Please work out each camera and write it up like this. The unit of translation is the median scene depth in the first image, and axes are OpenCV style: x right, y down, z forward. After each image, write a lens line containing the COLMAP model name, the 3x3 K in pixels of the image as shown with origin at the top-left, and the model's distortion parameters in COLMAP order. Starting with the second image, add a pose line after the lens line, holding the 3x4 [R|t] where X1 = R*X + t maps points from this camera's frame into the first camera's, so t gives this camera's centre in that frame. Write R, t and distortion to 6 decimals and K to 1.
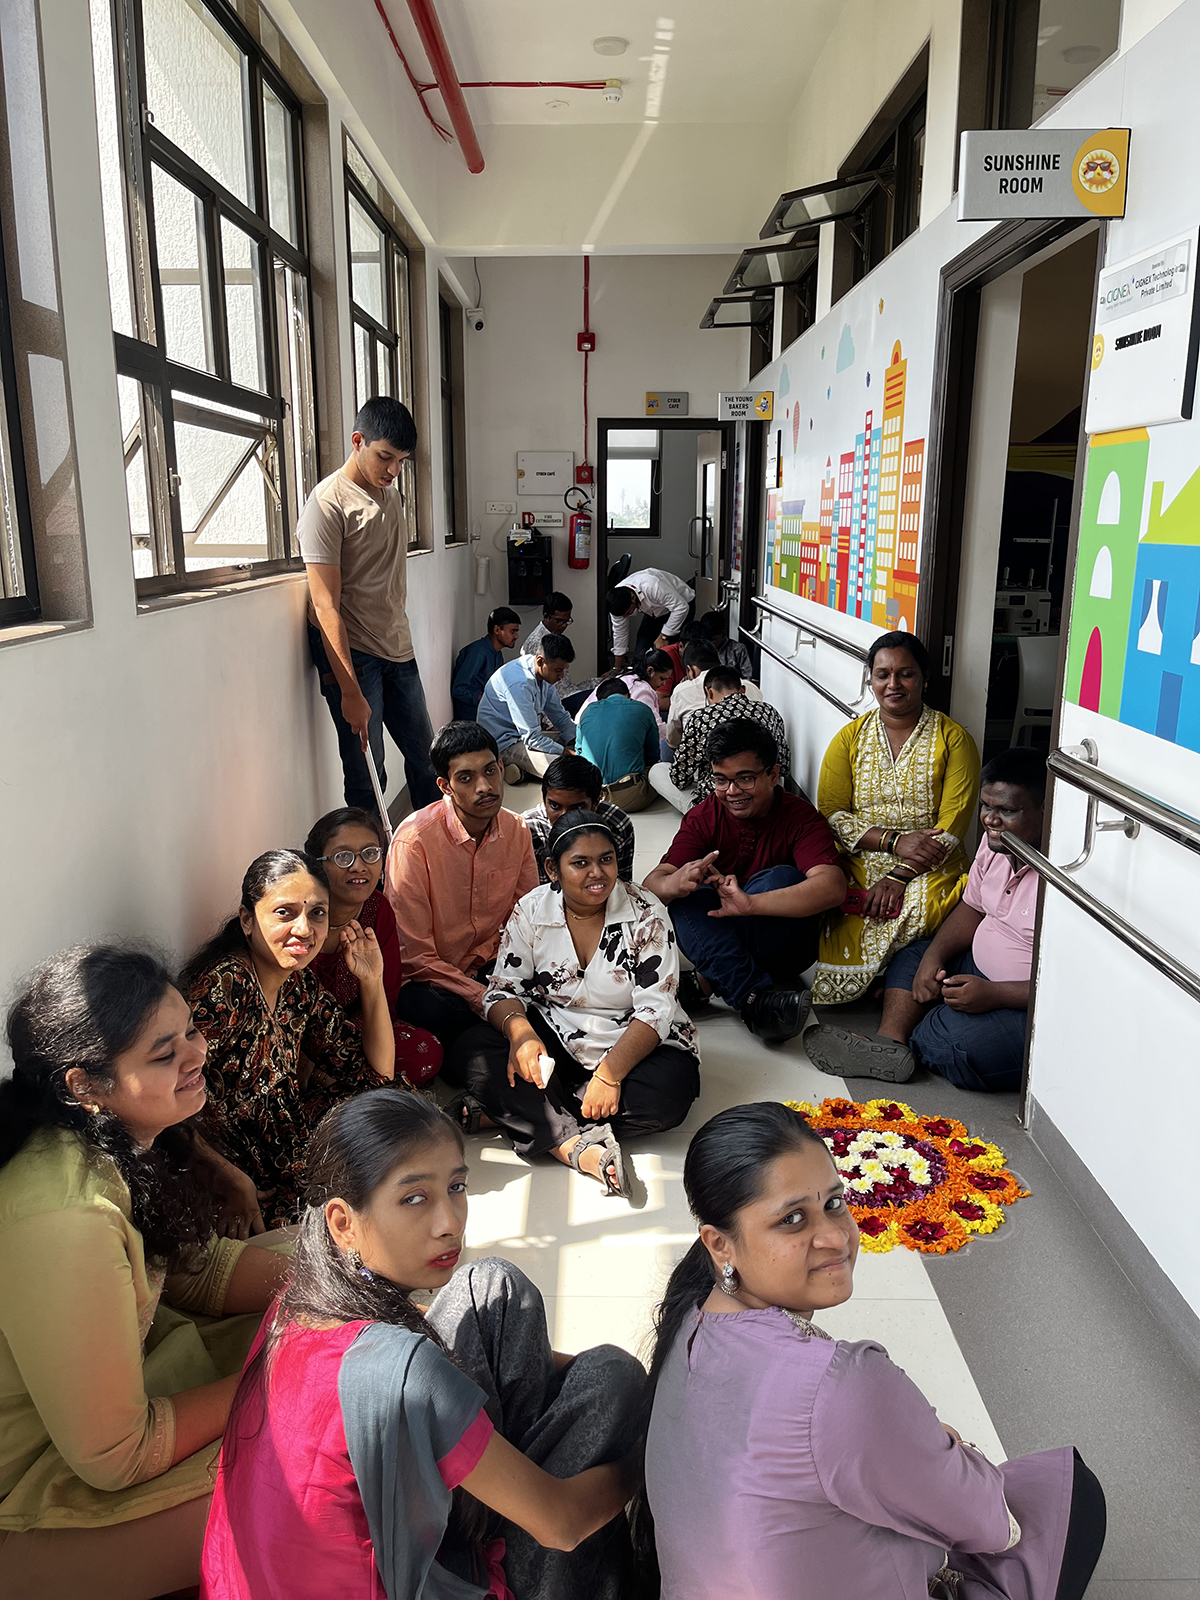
lens RADIAL K [[1201.3, 0, 599.0], [0, 1201.3, 808.8], [0, 0, 1]] dist [0.082835, -0.134386]
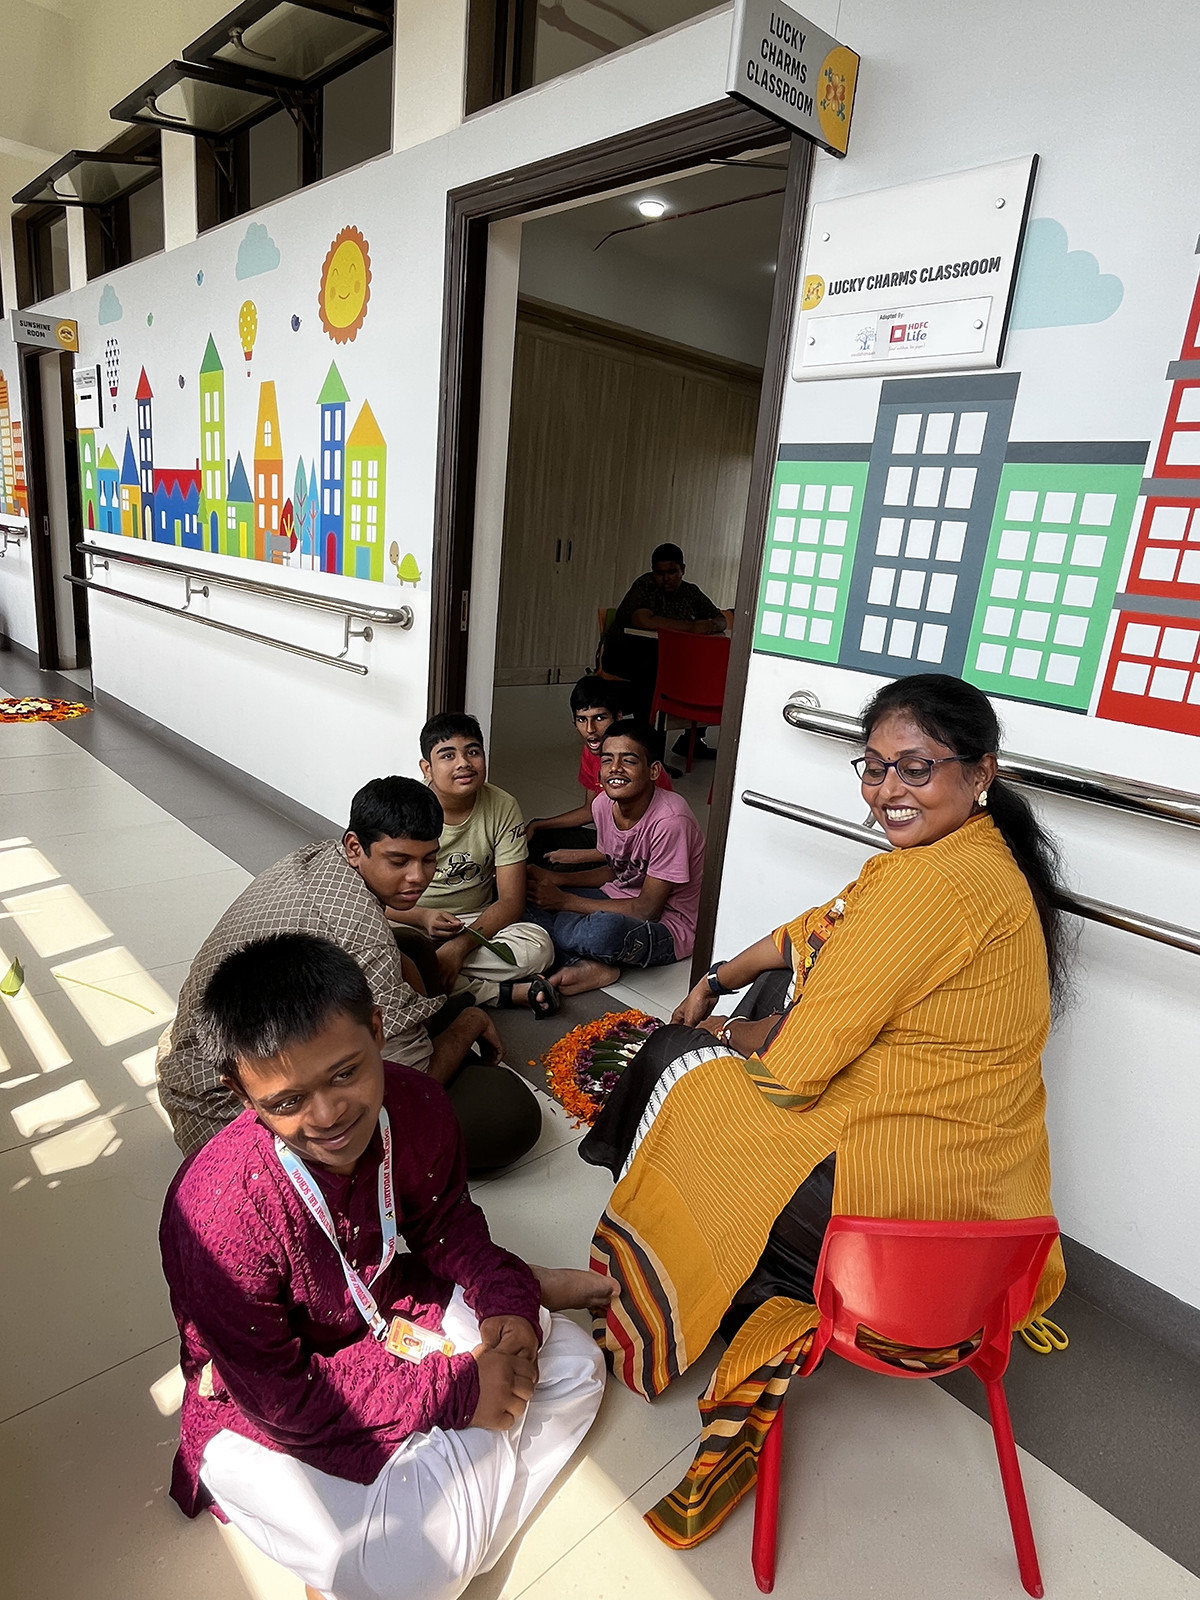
lens RADIAL K [[925.4, 0, 600.0], [0, 925.4, 800.0], [0, 0, 1]] dist [-0.003759, -0.001772]
pose [[0.726156, -0.122790, 0.676476, -0.250632], [0.073023, 0.992131, 0.101701, 0.387644], [-0.683641, -0.024452, 0.729408, -1.312764]]
